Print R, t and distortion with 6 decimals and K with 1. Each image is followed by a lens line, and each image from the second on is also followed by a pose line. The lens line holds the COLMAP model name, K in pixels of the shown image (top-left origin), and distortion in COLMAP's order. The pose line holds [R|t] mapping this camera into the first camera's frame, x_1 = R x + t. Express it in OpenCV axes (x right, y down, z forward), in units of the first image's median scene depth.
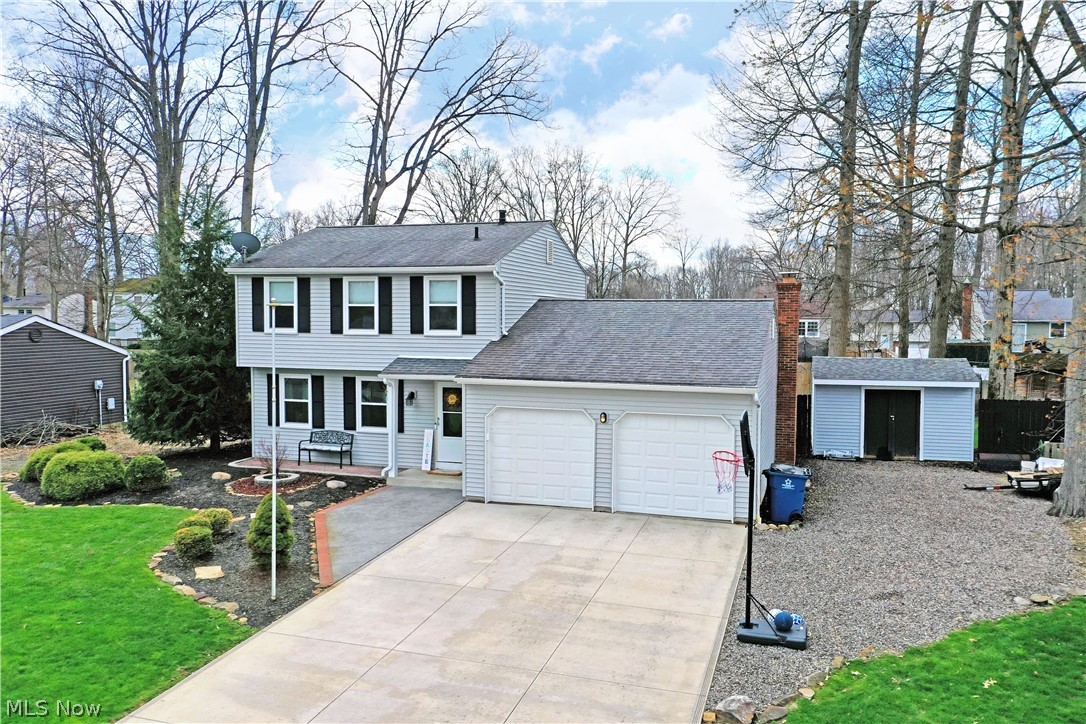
lens RADIAL K [[868.9, 0, 543.0], [0, 868.9, 362.0], [0, 0, 1]] dist [0.019709, -0.008289]
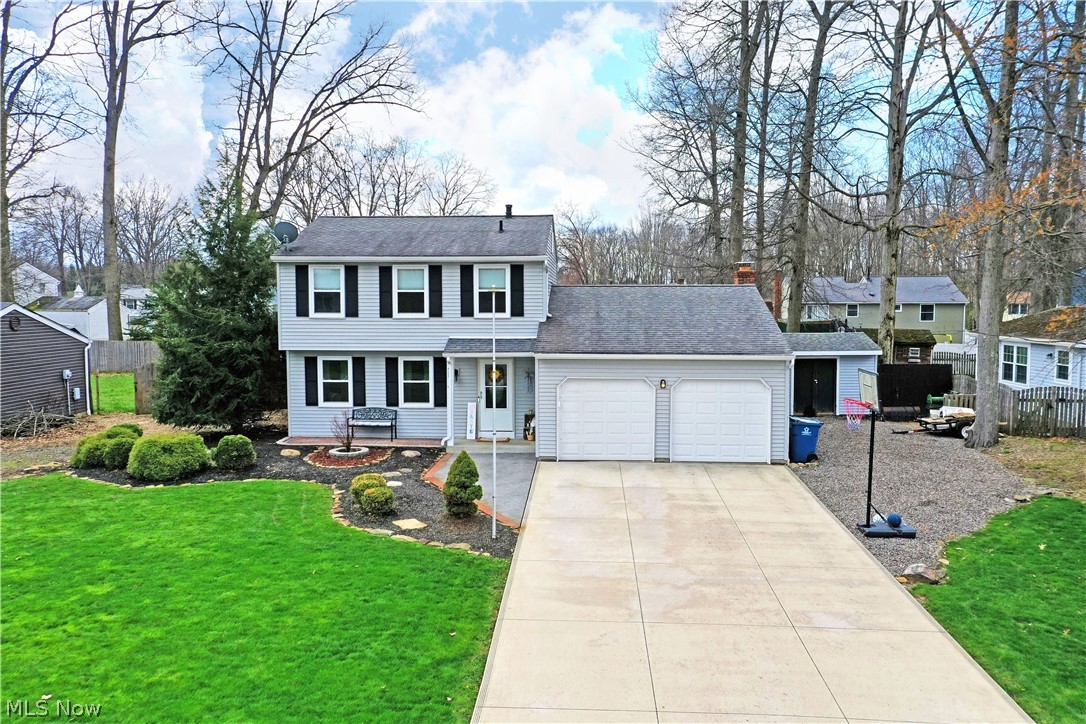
lens RADIAL K [[868.9, 0, 543.0], [0, 868.9, 362.0], [0, 0, 1]] dist [0.019709, -0.008289]
pose [[0.966820, -0.024764, 0.254254, -0.327886], [0.020479, 0.999600, 0.019484, 0.005821], [-0.254635, -0.013631, 0.966941, -0.099469]]
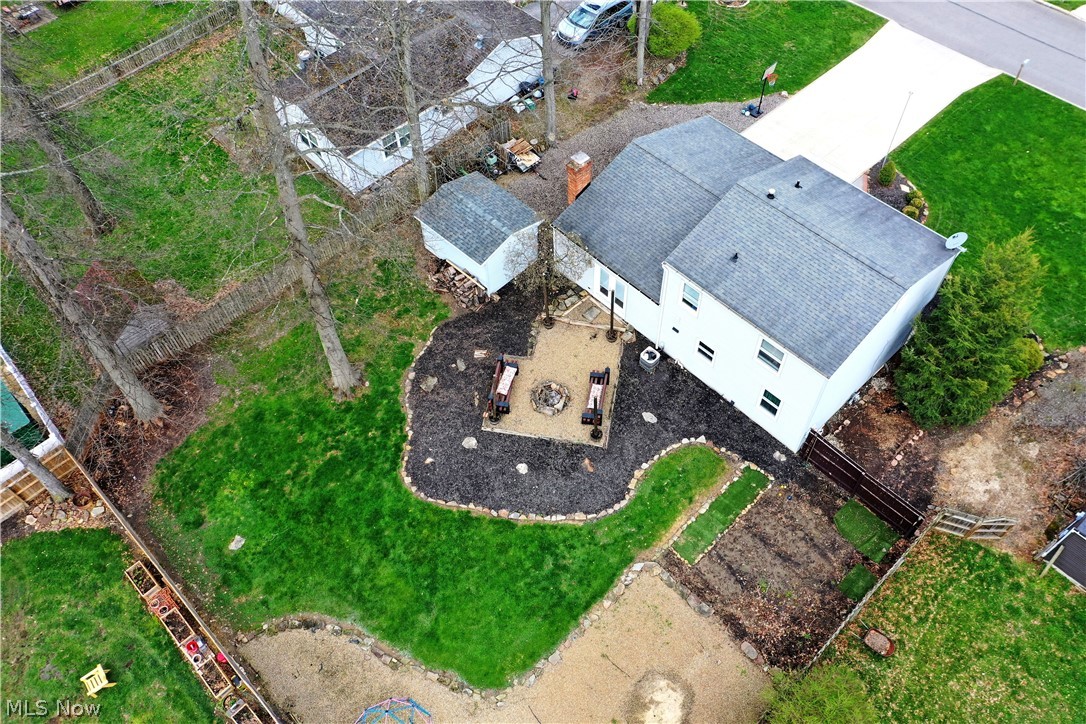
lens RADIAL K [[868.9, 0, 543.0], [0, 868.9, 362.0], [0, 0, 1]] dist [0.019709, -0.008289]
pose [[-0.884040, -0.374971, 0.279052, -0.224687], [0.036851, 0.539243, 0.841343, -1.299404], [-0.465956, 0.754065, -0.462894, 2.223128]]
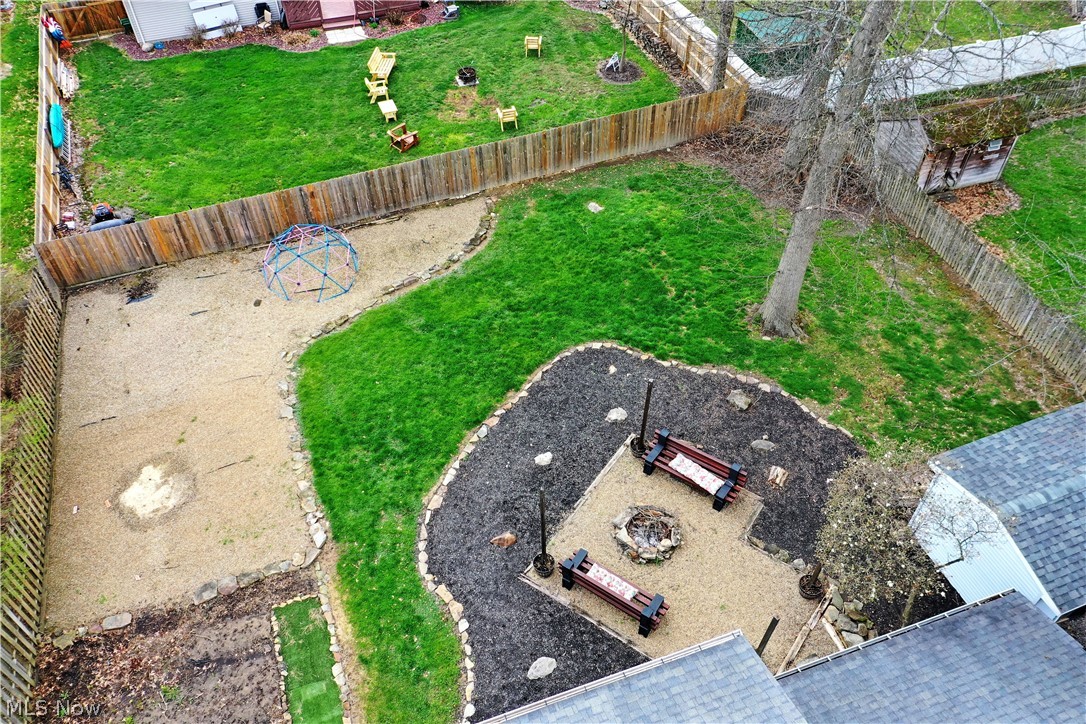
lens RADIAL K [[868.9, 0, 543.0], [0, 868.9, 362.0], [0, 0, 1]] dist [0.019709, -0.008289]
pose [[0.789869, -0.463109, 0.402042, -0.189871], [0.056283, 0.707537, 0.704432, -0.693230], [-0.610688, -0.533780, 0.584926, 1.127327]]
